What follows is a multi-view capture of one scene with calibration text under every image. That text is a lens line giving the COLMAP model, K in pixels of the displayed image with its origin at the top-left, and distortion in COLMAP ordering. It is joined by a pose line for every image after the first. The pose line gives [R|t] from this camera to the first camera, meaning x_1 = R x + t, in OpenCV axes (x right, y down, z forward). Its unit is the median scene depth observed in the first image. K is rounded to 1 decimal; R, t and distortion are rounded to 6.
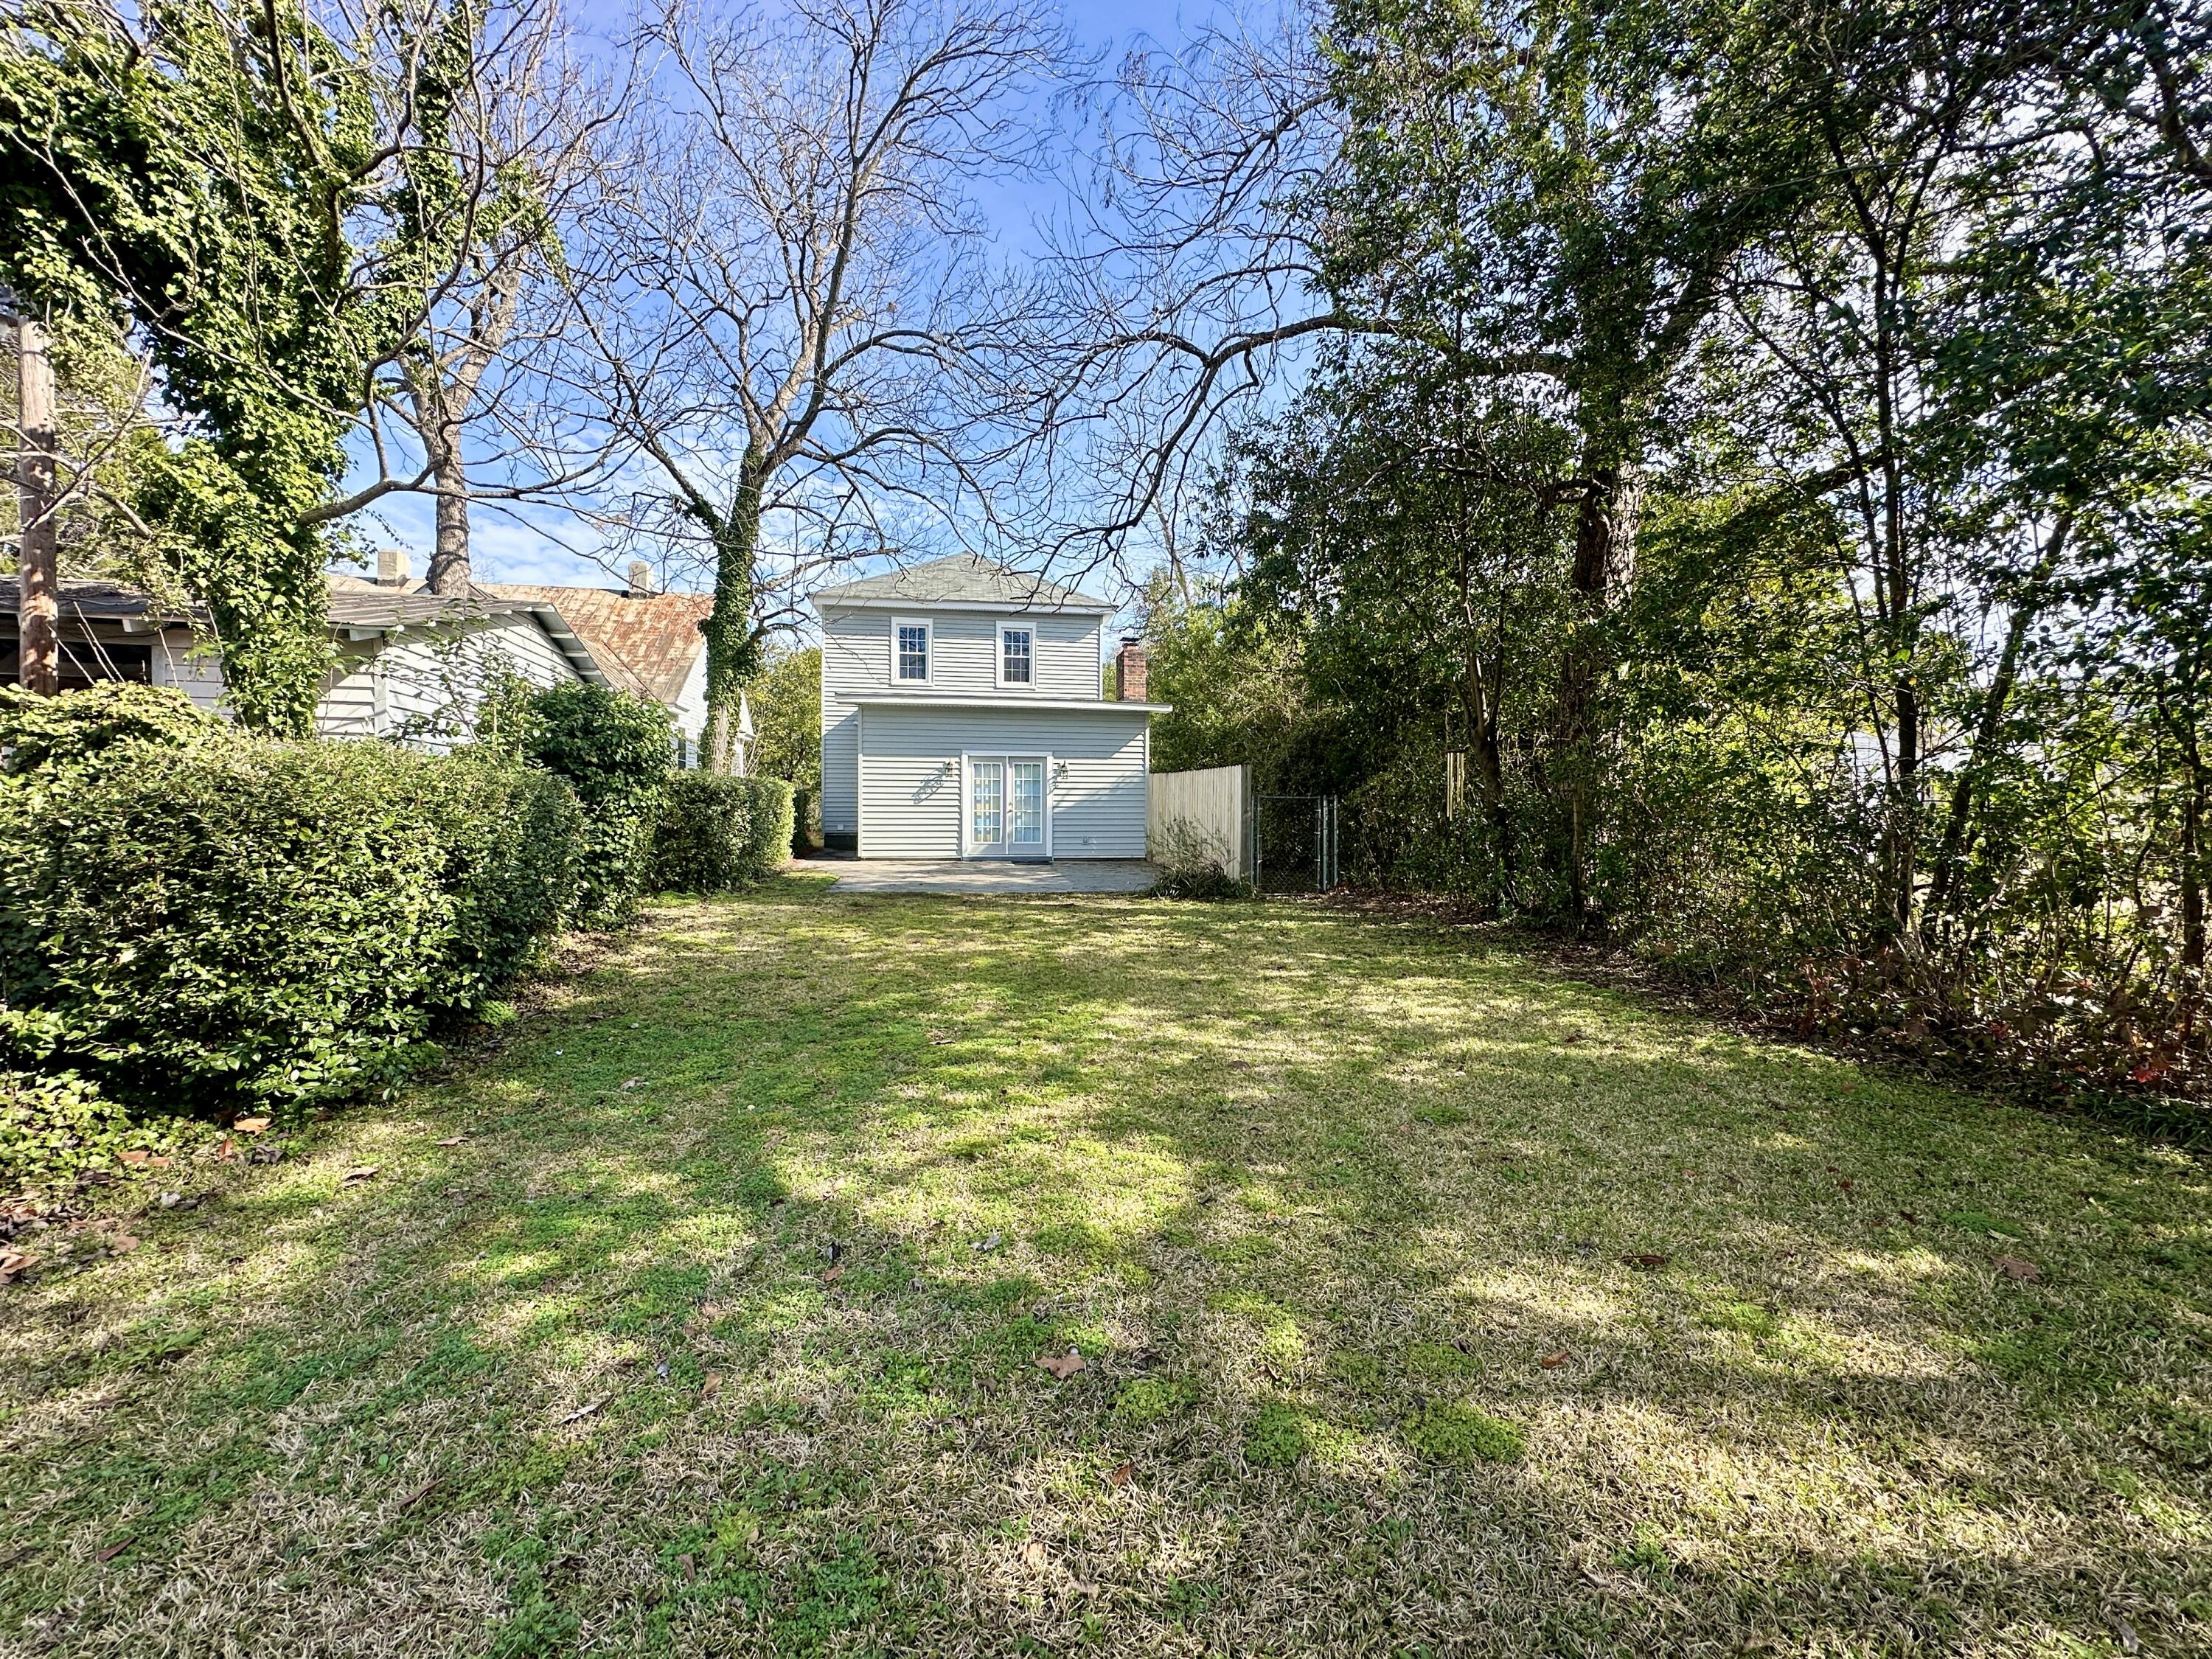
lens RADIAL K [[882.9, 0, 1117.5], [0, 882.9, 816.5], [0, 0, 1]] dist [-0.016738, 0.000099]
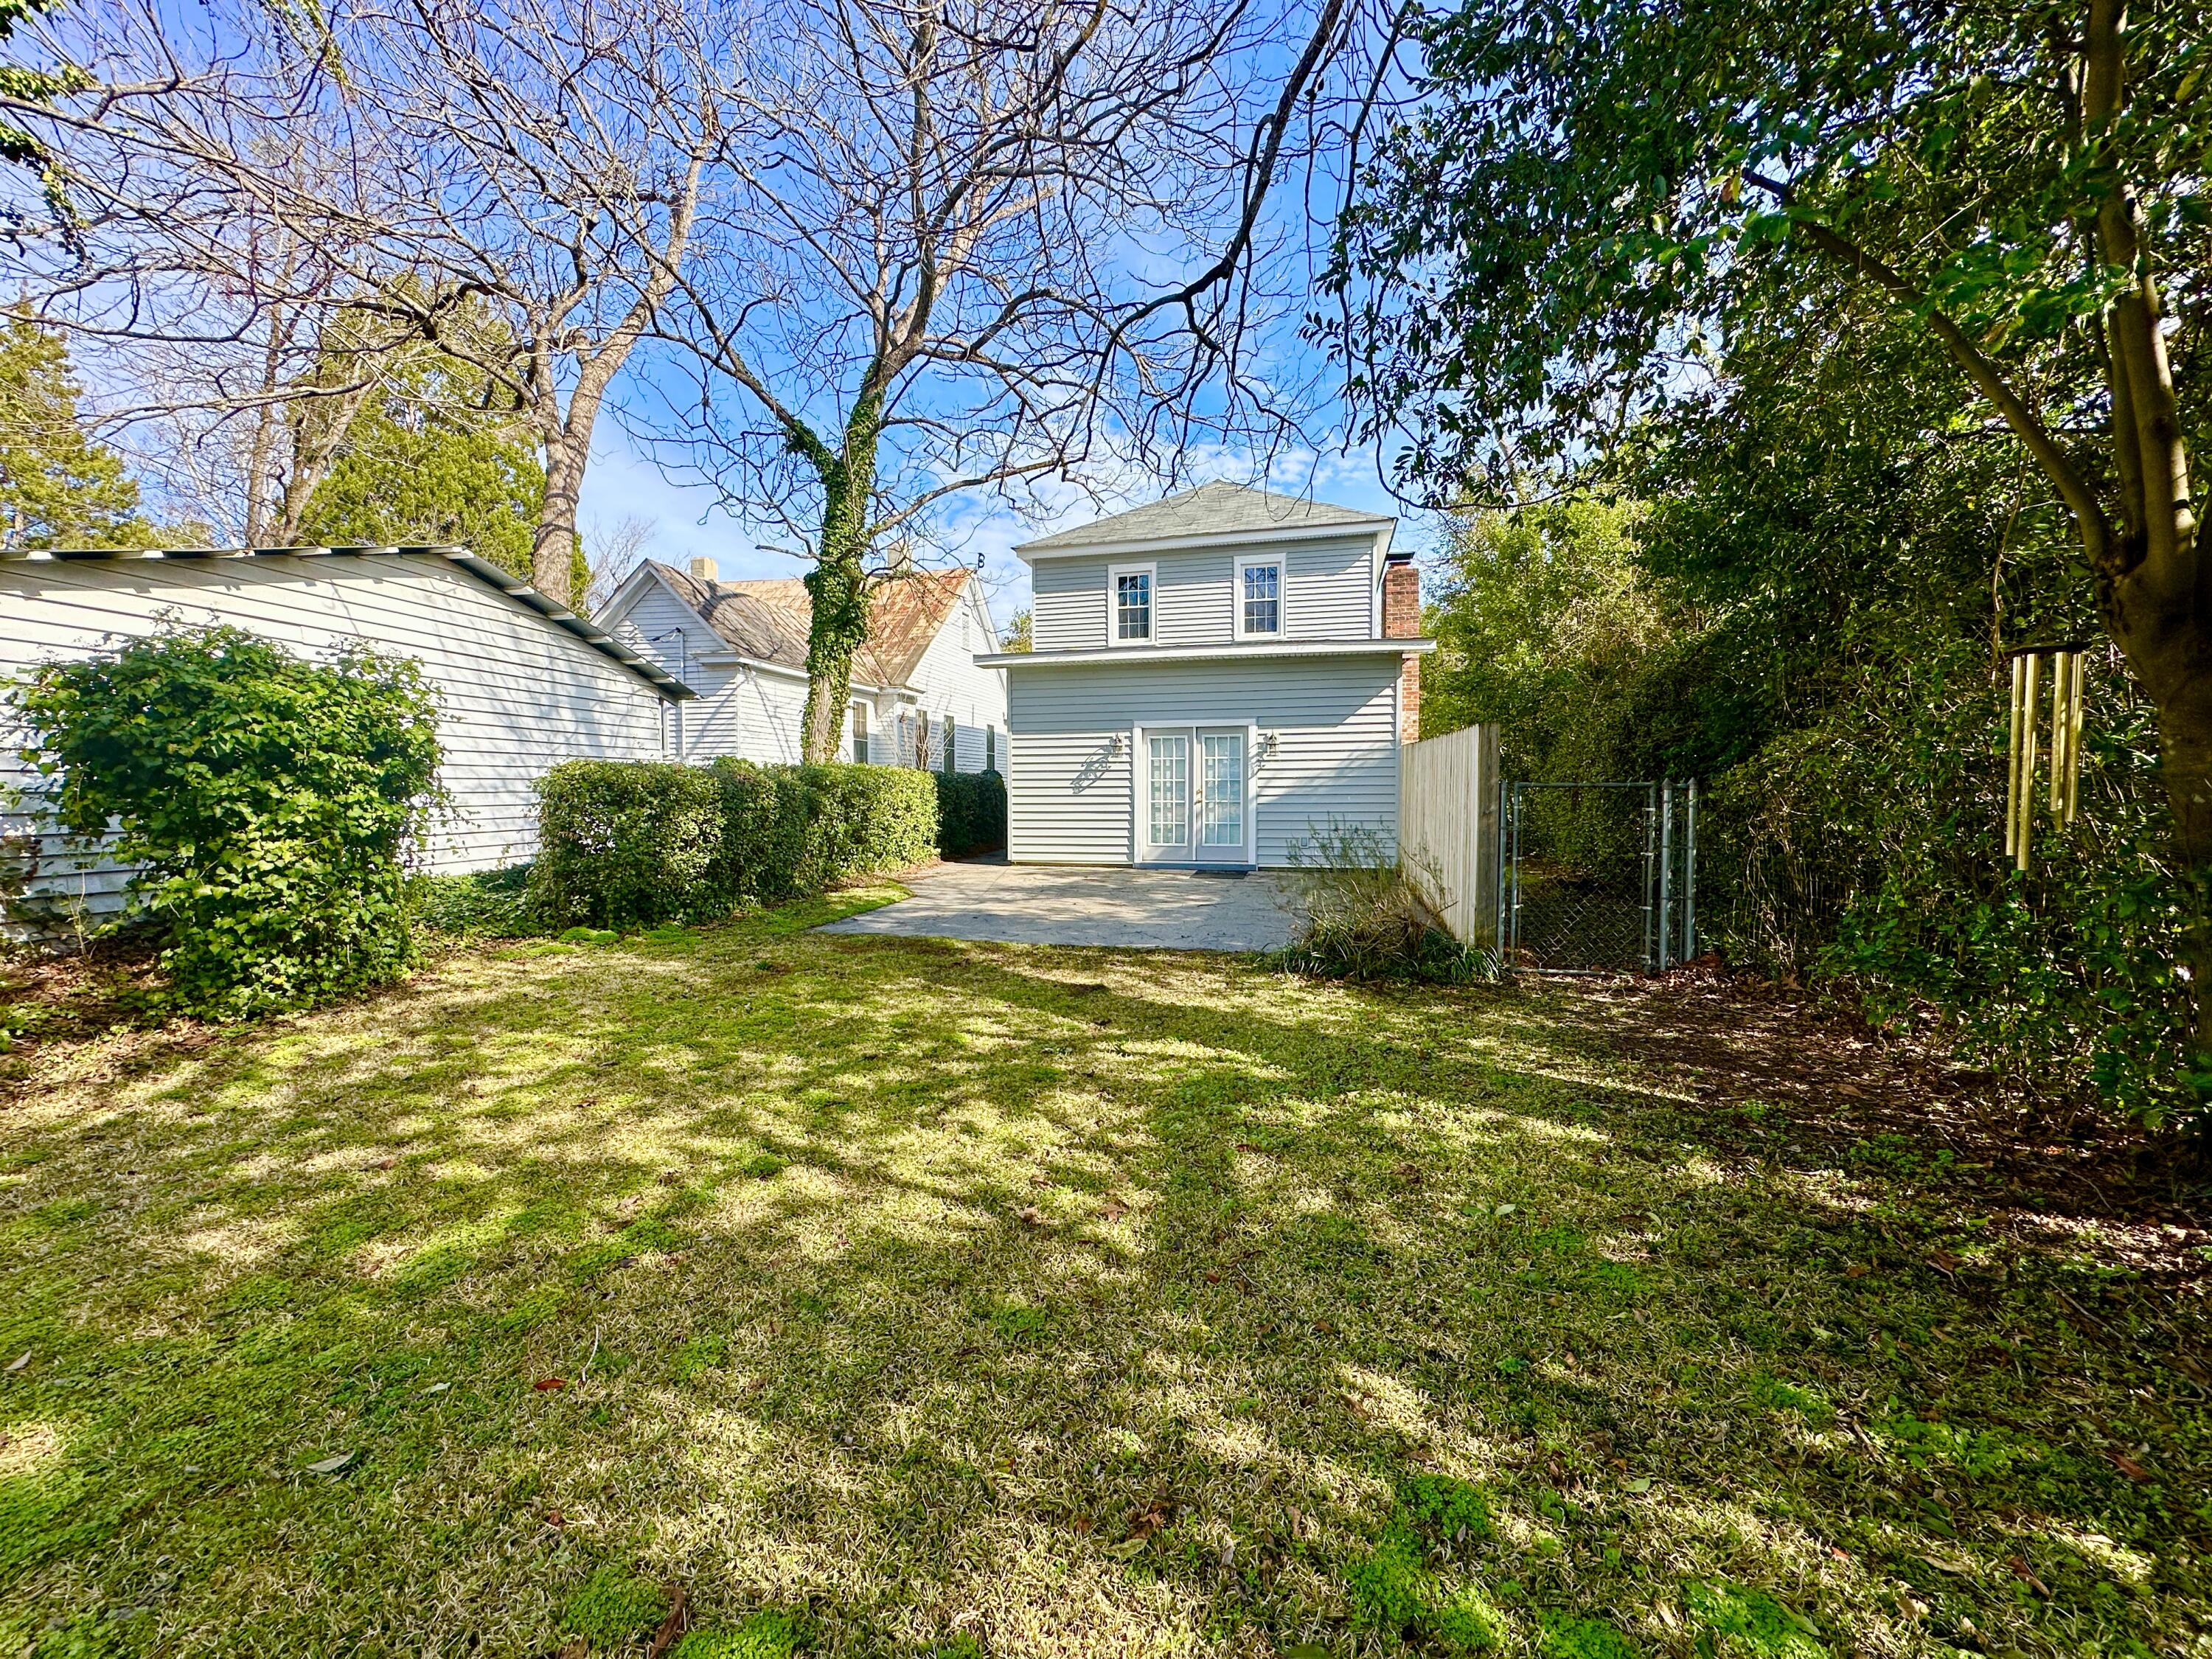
lens RADIAL K [[882.9, 0, 1095.3], [0, 882.9, 830.8], [0, 0, 1]] dist [-0.016738, 0.000099]
pose [[0.910270, 0.012664, -0.413821, 0.105690], [0.004002, 0.999216, 0.039381, -0.011566], [0.413996, -0.037504, 0.909506, 0.301075]]
